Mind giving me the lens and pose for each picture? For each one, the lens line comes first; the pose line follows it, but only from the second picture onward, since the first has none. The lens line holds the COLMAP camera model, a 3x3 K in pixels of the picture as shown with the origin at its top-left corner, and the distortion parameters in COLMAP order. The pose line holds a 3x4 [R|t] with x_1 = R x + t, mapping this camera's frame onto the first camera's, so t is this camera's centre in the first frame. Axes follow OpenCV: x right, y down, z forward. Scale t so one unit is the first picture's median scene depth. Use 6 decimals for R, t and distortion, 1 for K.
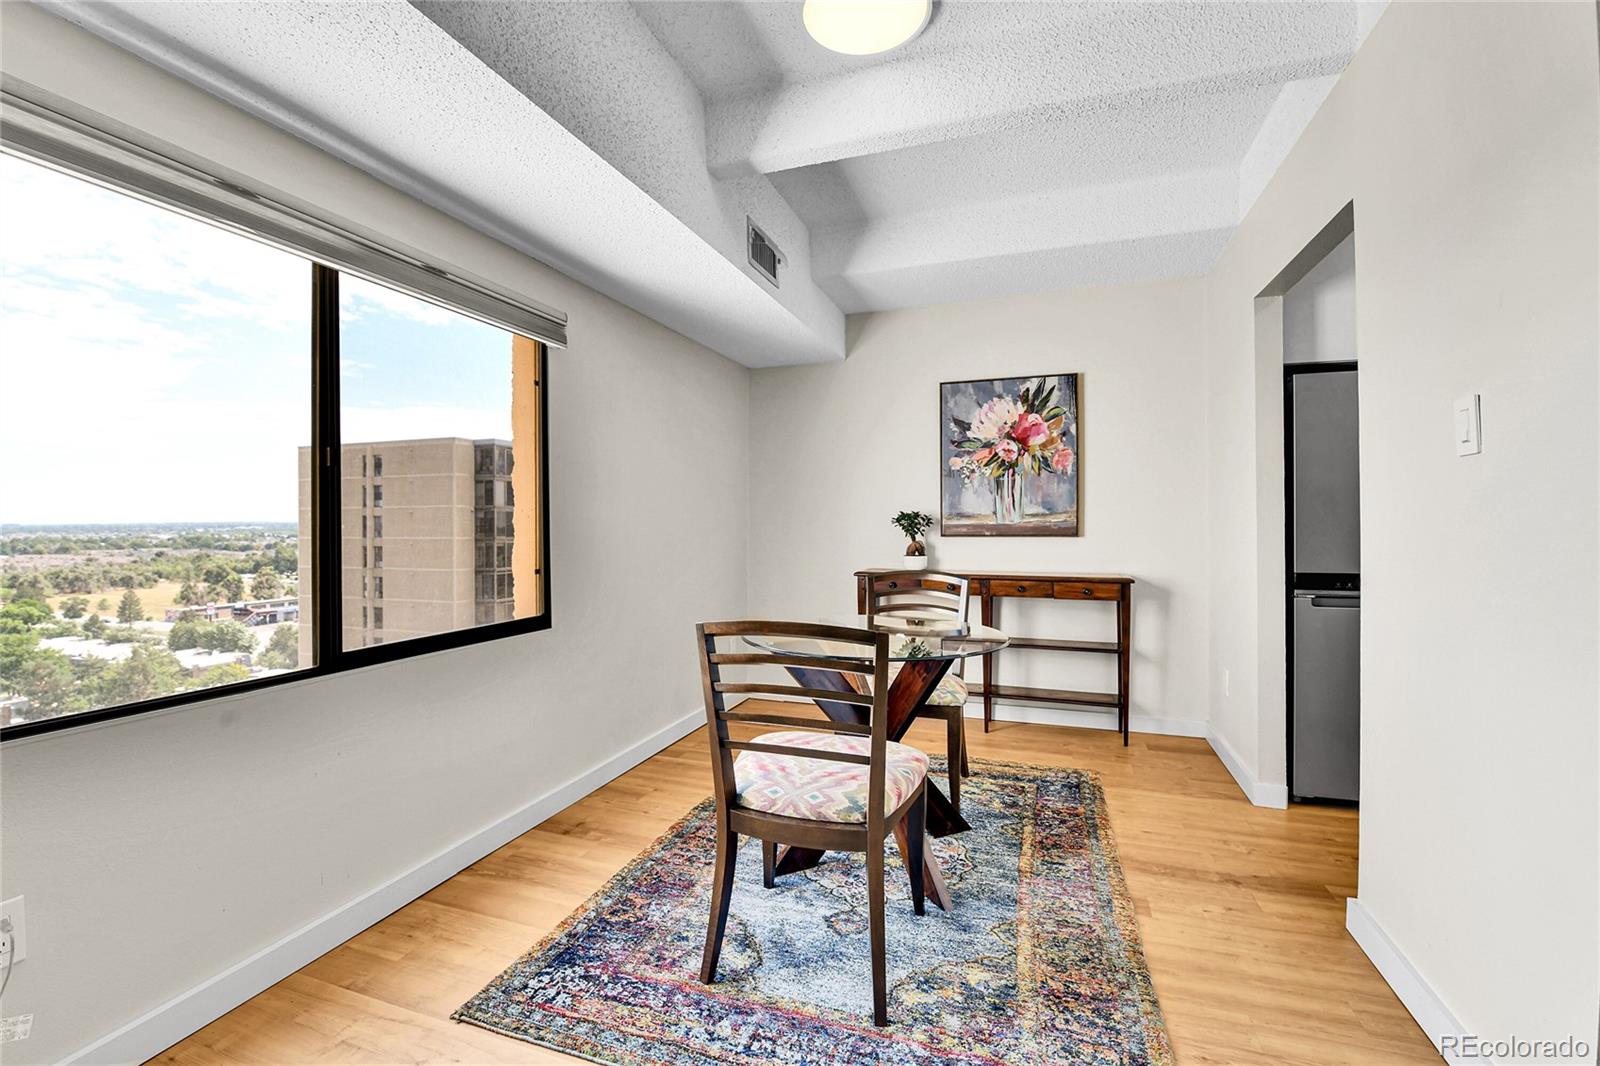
lens RADIAL K [[695.8, 0, 804.6], [0, 695.8, 523.9], [0, 0, 1]] dist [-0.000980, -0.009358]
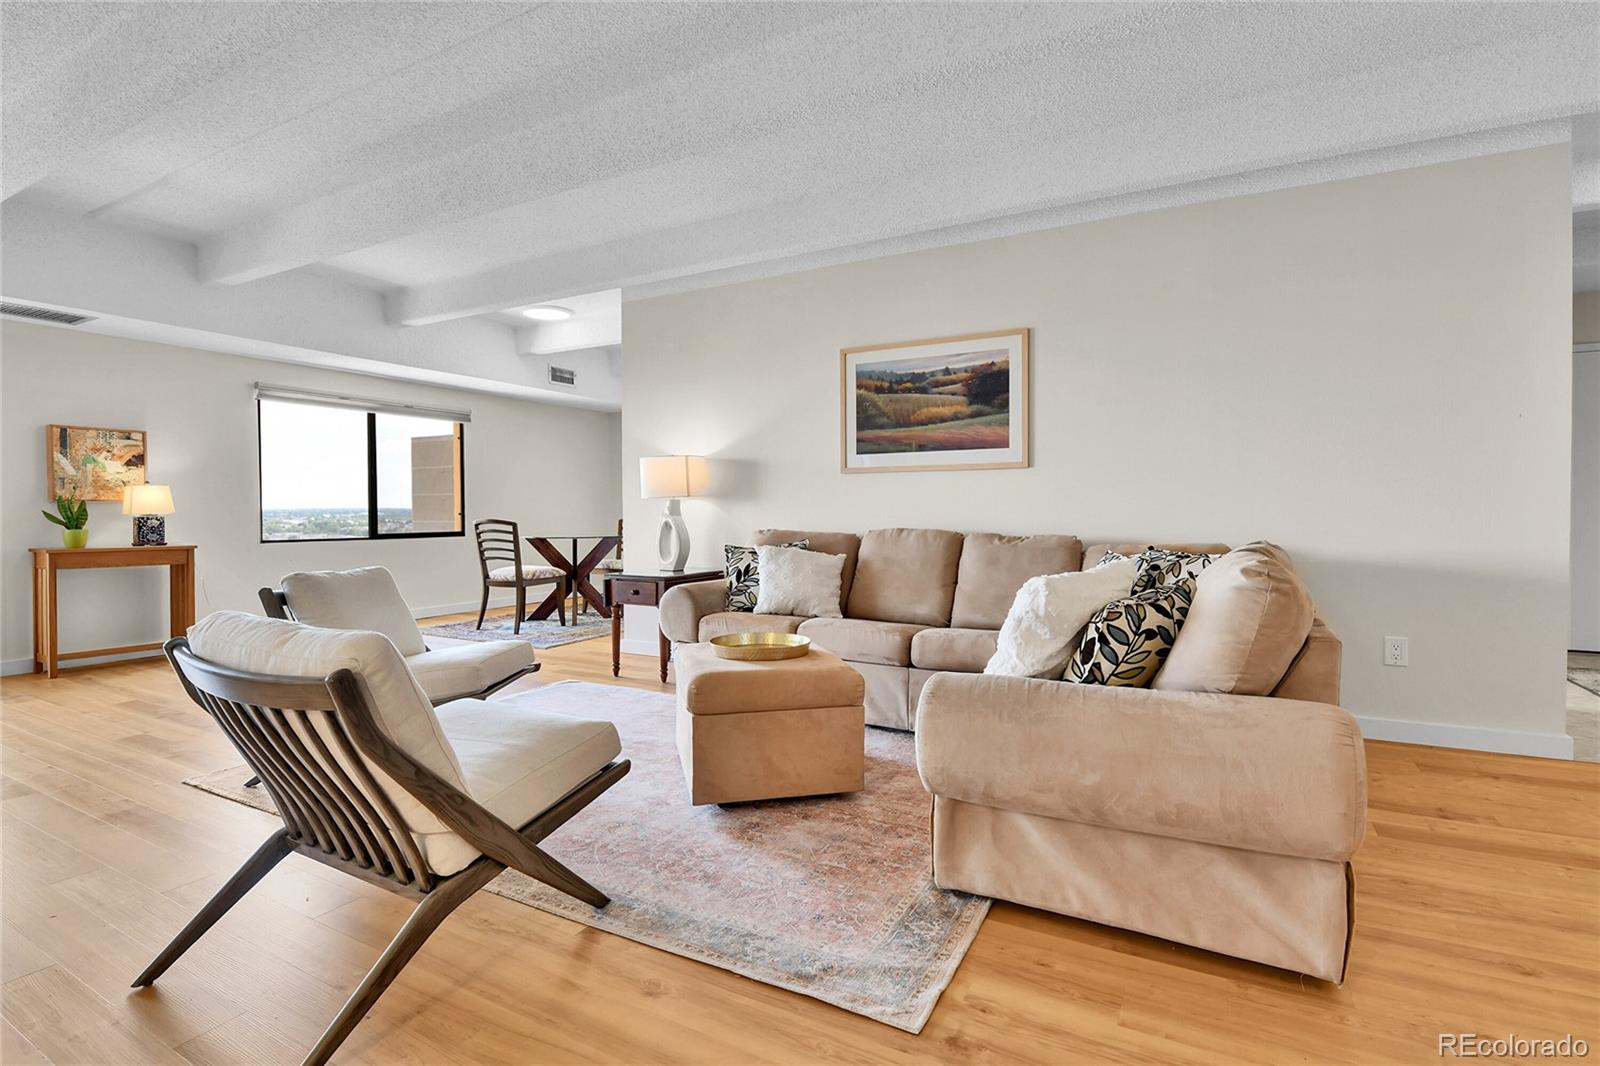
lens RADIAL K [[774.7, 0, 852.8], [0, 774.7, 521.5], [0, 0, 1]] dist [0.027061, -0.000043]
pose [[0.991888, 0.008010, -0.126862, 1.171913], [-0.007325, 0.999956, 0.005861, 0.059674], [0.126903, -0.004884, 0.991903, -1.368810]]
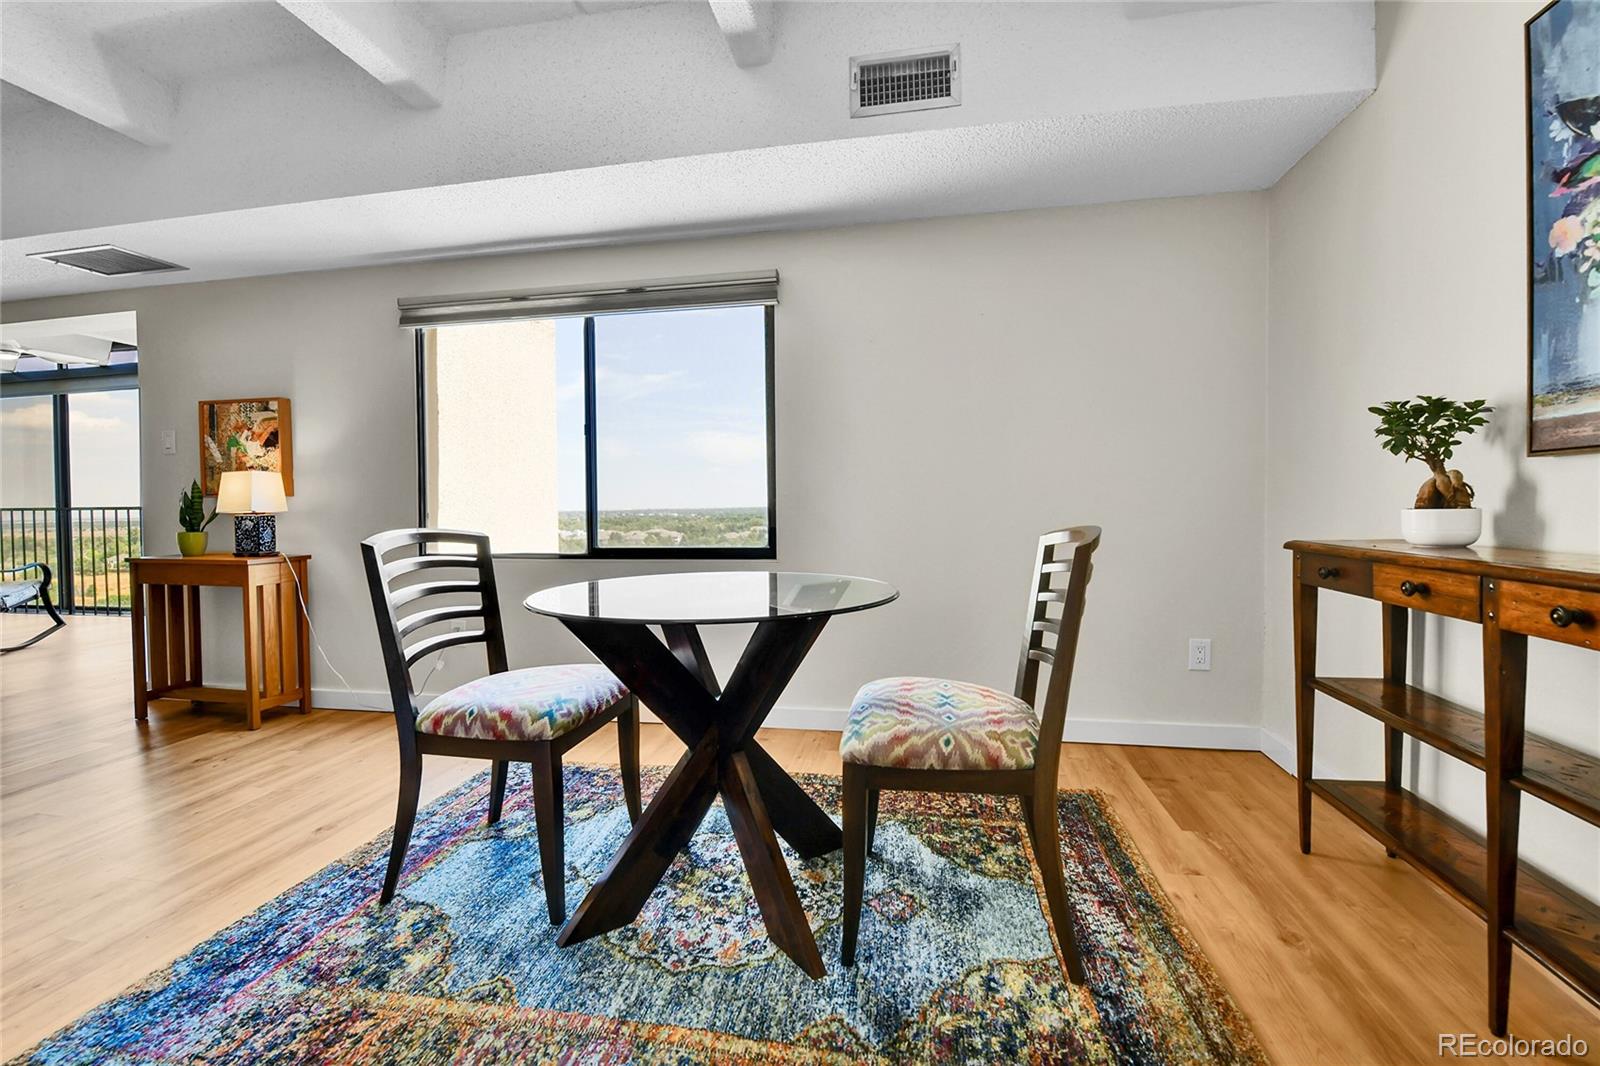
lens RADIAL K [[695.8, 0, 804.6], [0, 695.8, 523.9], [0, 0, 1]] dist [-0.000980, -0.009358]
pose [[0.141660, 0.019603, -0.989721, 0.641711], [-0.002261, 0.999808, 0.019479, 0.061300], [0.989913, -0.000522, 0.141677, 0.763313]]
